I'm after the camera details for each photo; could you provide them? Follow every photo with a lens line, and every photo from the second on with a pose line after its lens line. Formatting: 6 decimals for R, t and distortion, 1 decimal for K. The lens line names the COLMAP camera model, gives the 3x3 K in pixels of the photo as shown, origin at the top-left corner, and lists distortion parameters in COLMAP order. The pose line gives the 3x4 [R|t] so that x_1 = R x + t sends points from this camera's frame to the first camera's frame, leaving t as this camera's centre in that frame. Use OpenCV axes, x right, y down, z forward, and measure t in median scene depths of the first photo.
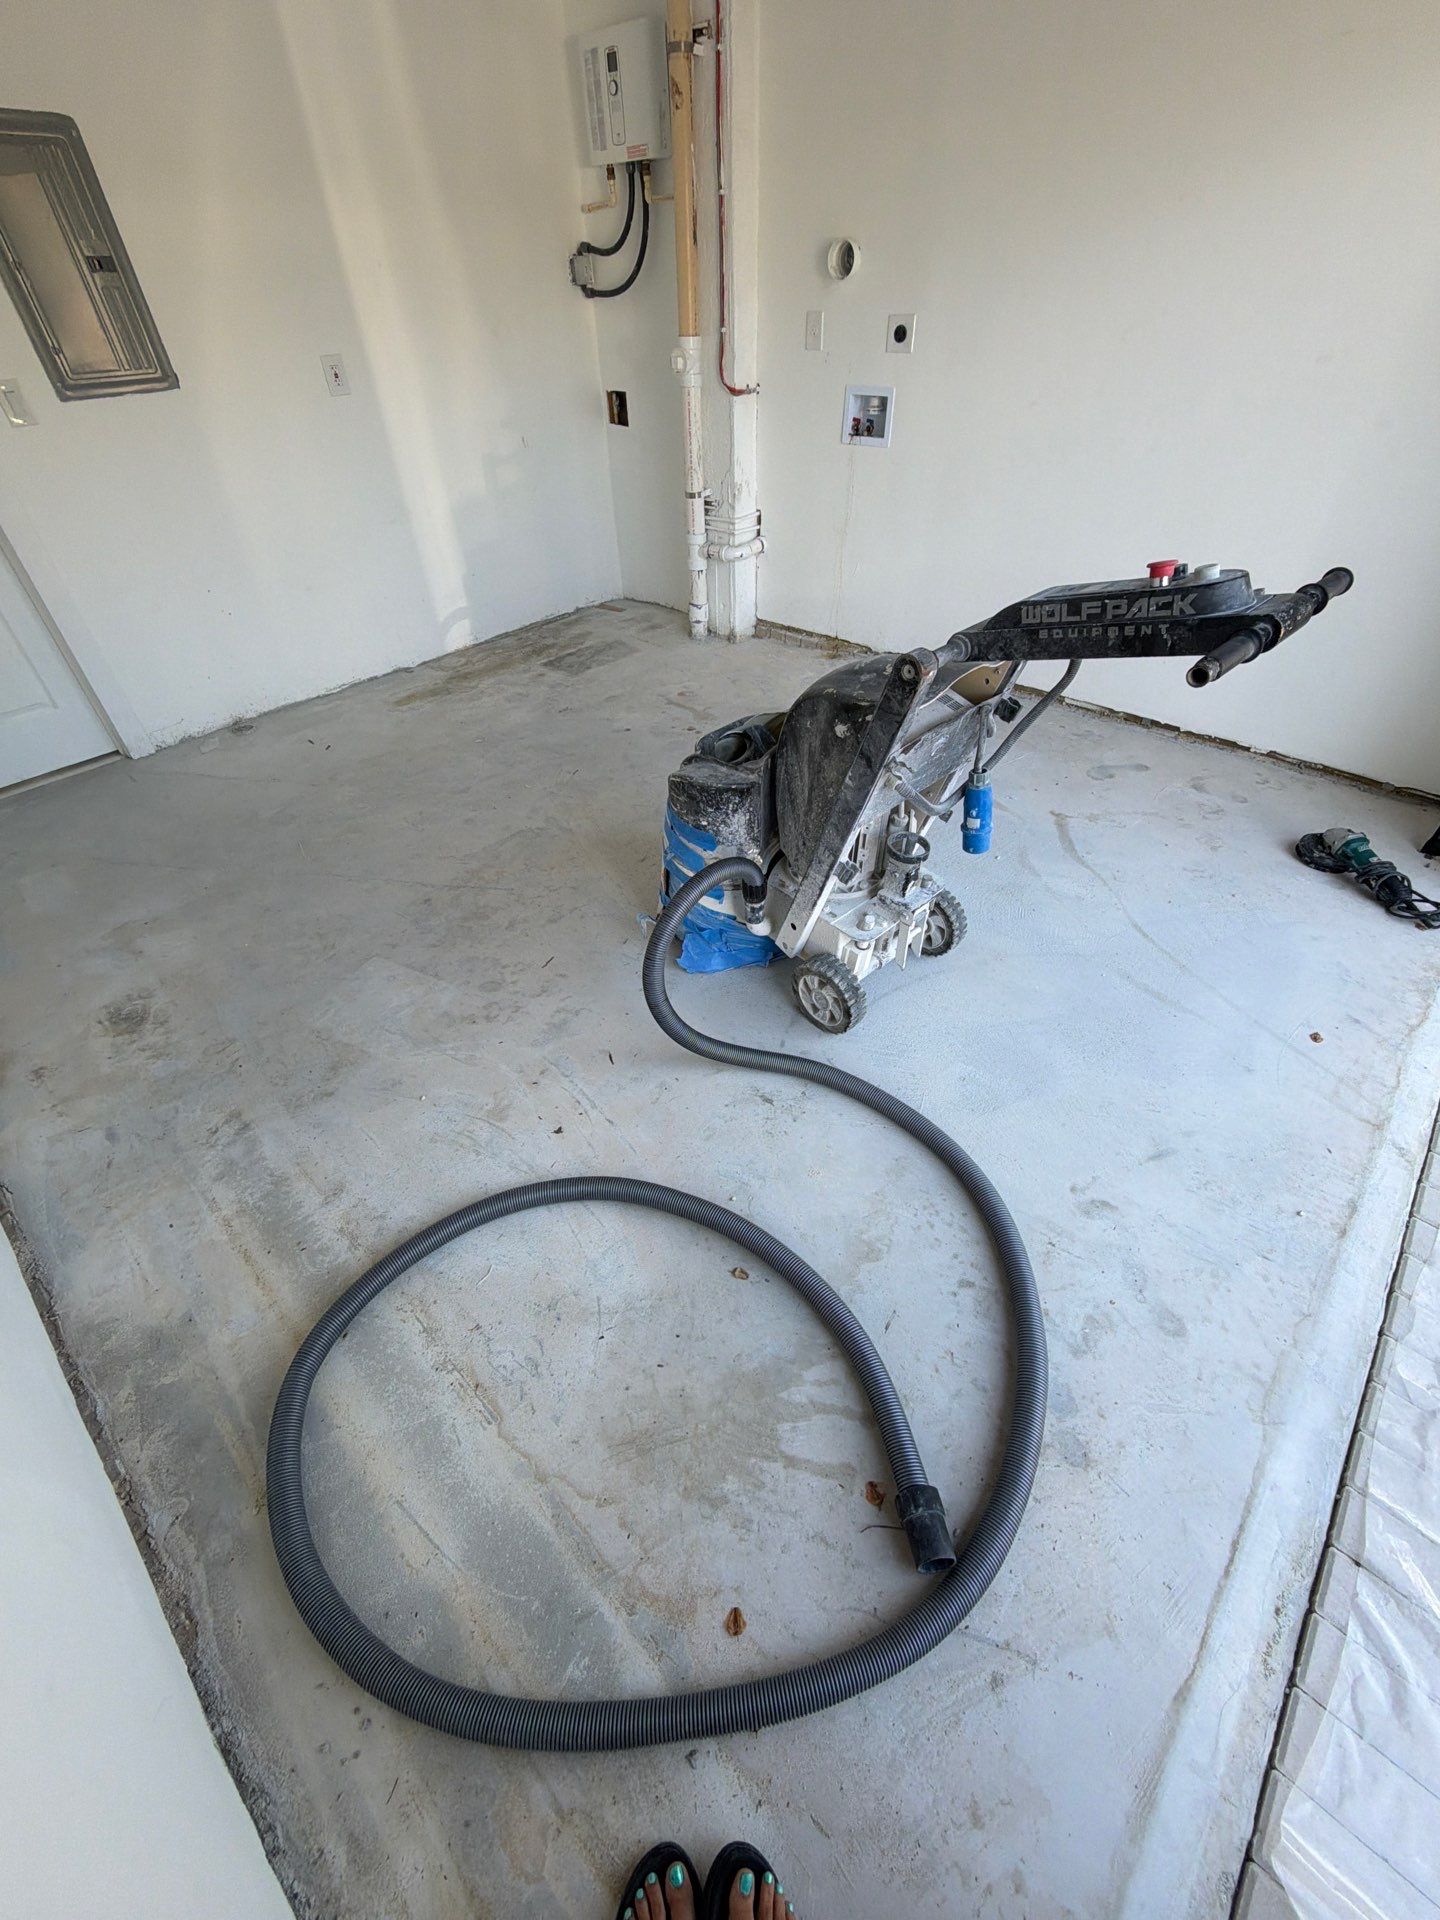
lens RADIAL K [[775.1, 0, 720.1], [0, 775.1, 962.8], [0, 0, 1]] dist [-0.000376, -0.000027]
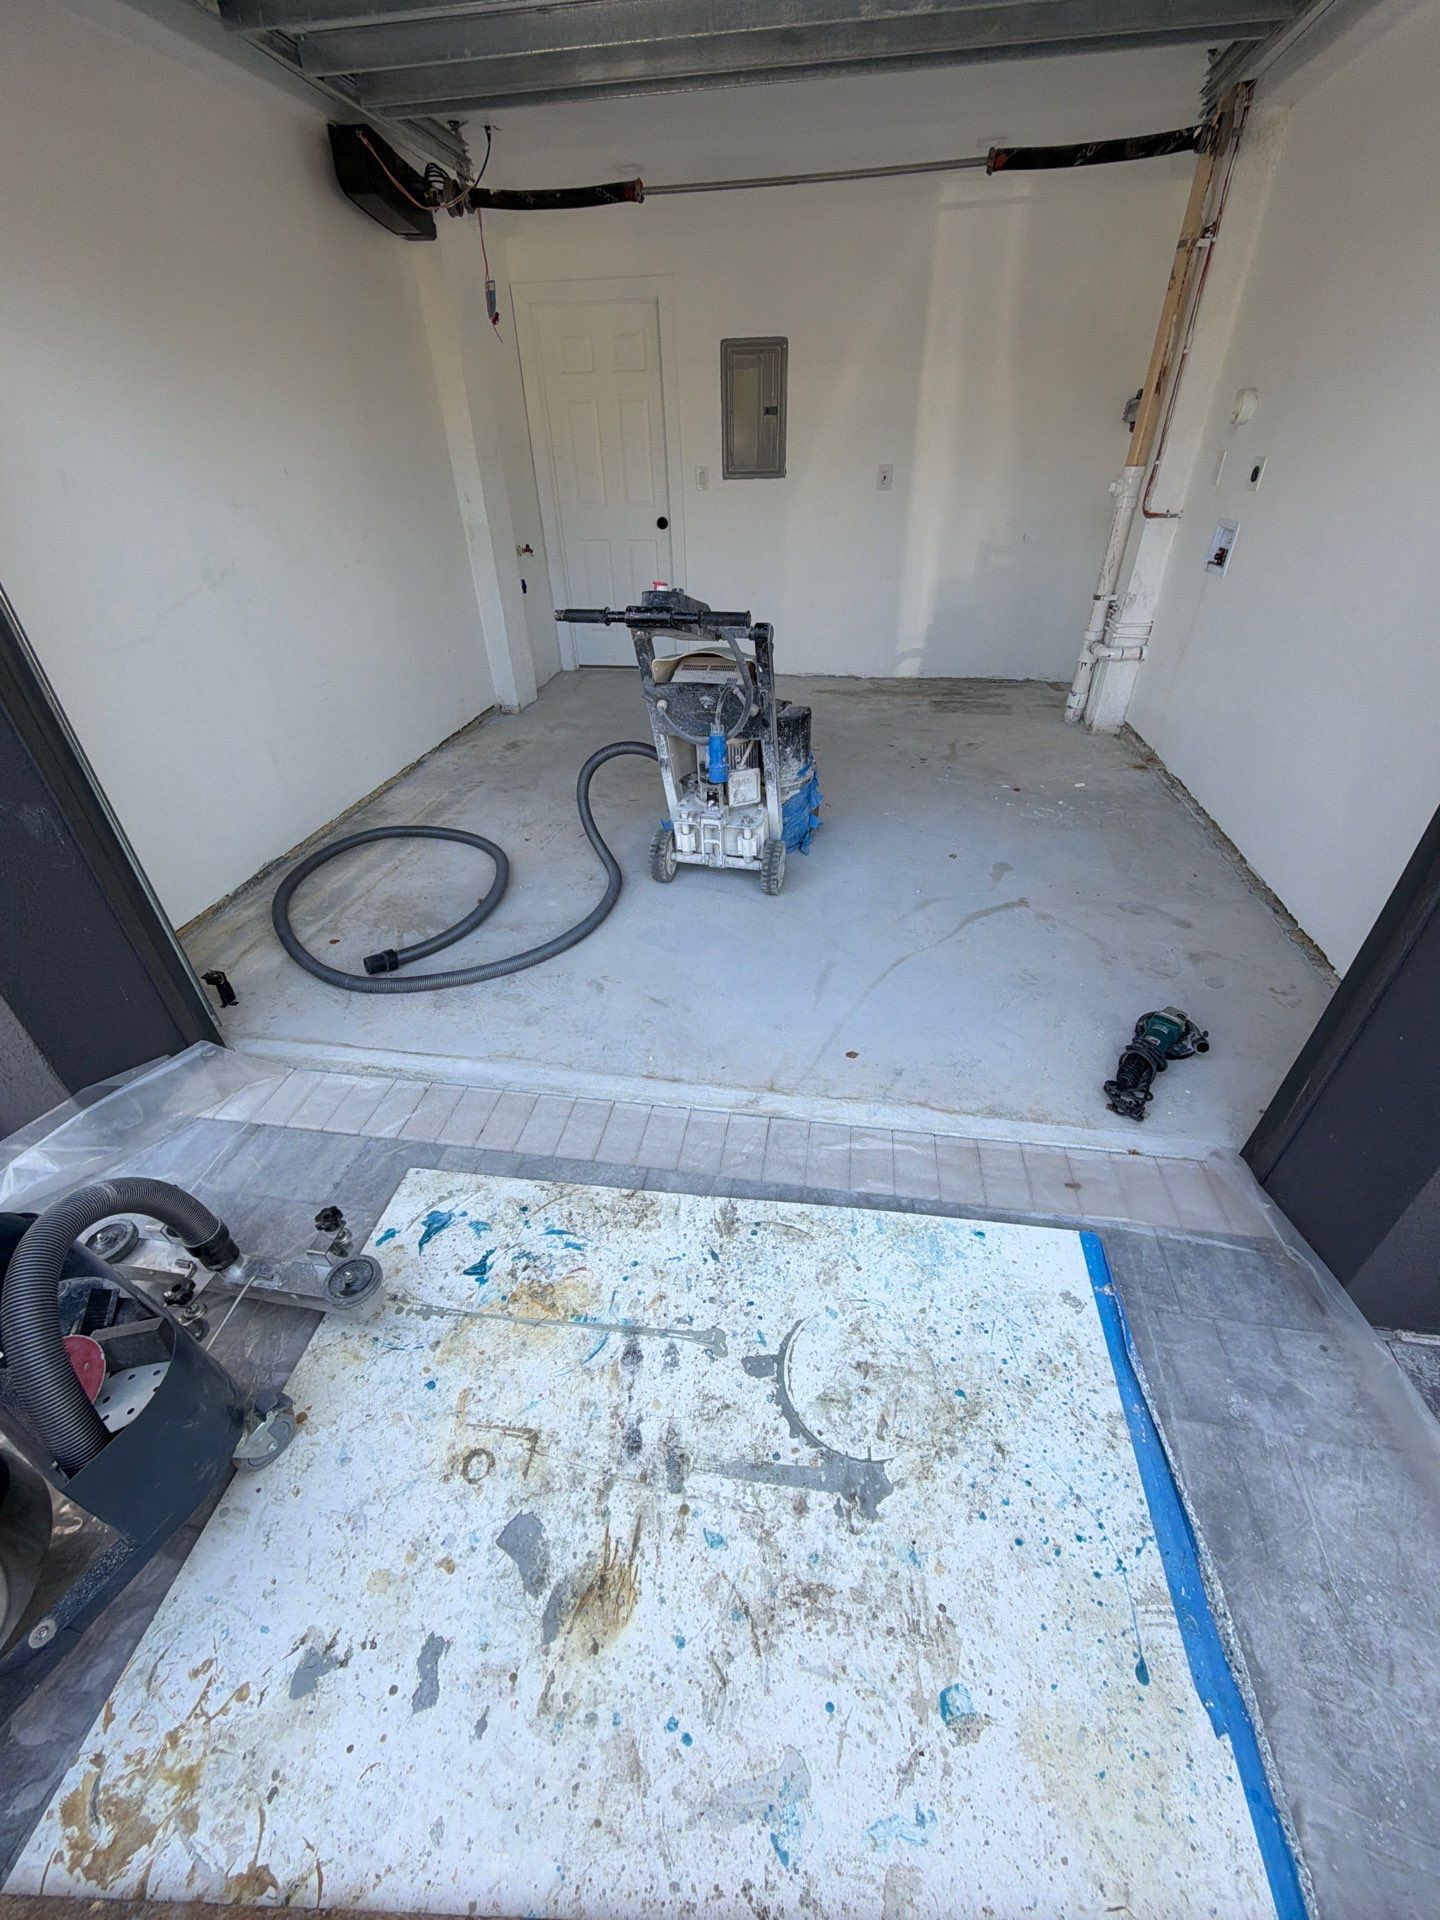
lens RADIAL K [[775.1, 0, 720.1], [0, 775.1, 962.8], [0, 0, 1]] dist [-0.000376, -0.000027]
pose [[0.539755, 0.490327, -0.684283, 0.878845], [-0.552570, 0.819596, 0.151425, -0.050615], [0.635083, 0.296382, 0.713321, 0.016908]]
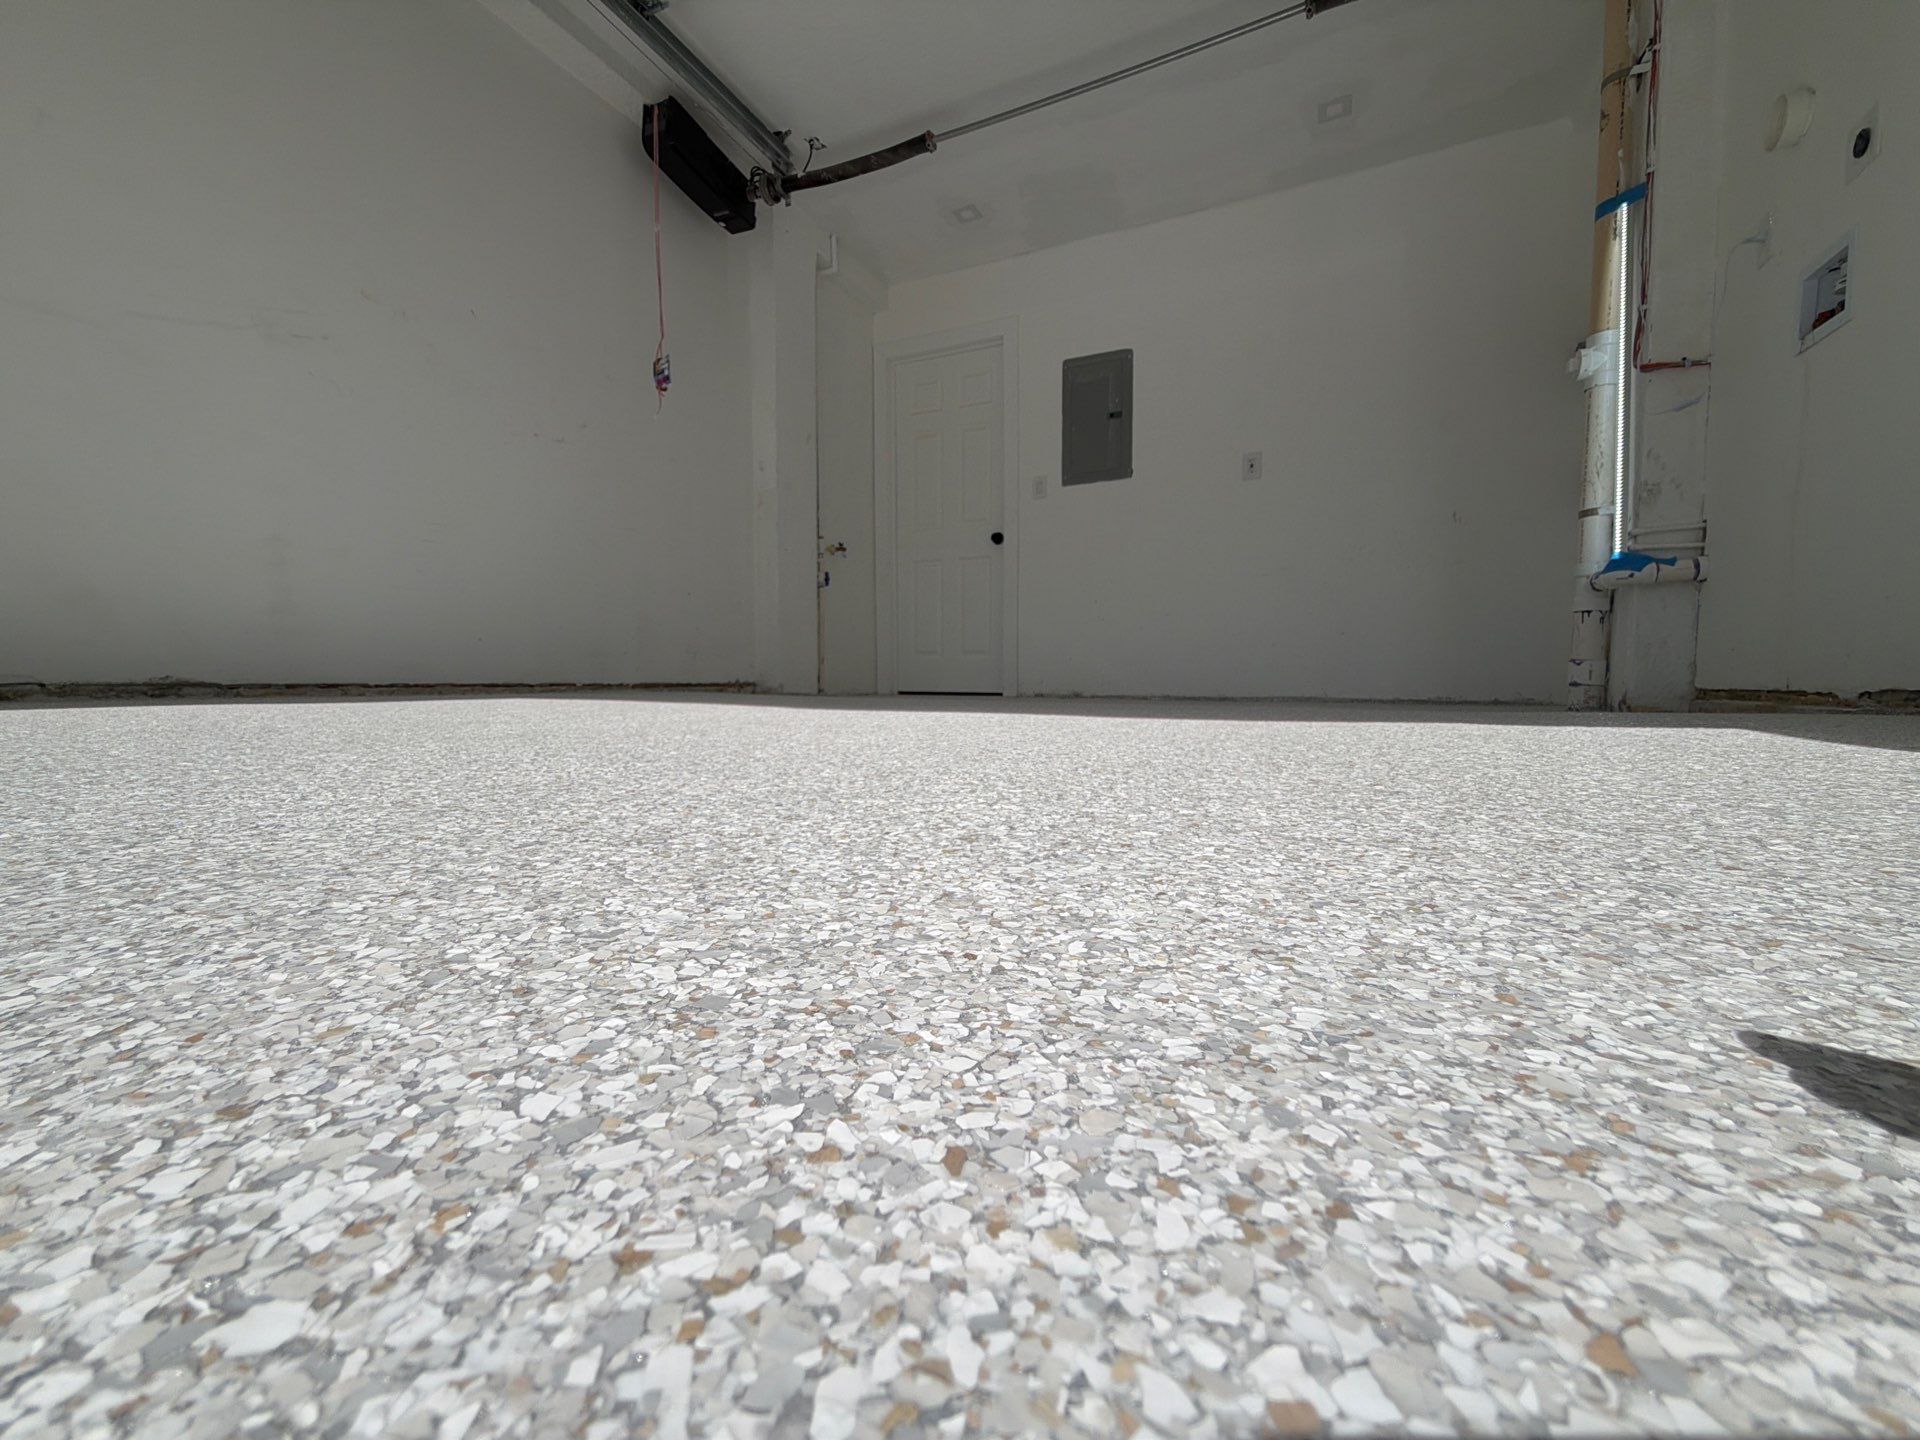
lens RADIAL K [[769.0, 0, 960.0], [0, 769.0, 720.0], [0, 0, 1]] dist [0.000788, 0.000099]
pose [[0.277726, 0.063677, -0.958547, 0.619974], [-0.640998, 0.755481, -0.135533, 0.010783], [0.715534, 0.652069, 0.250634, 0.683832]]
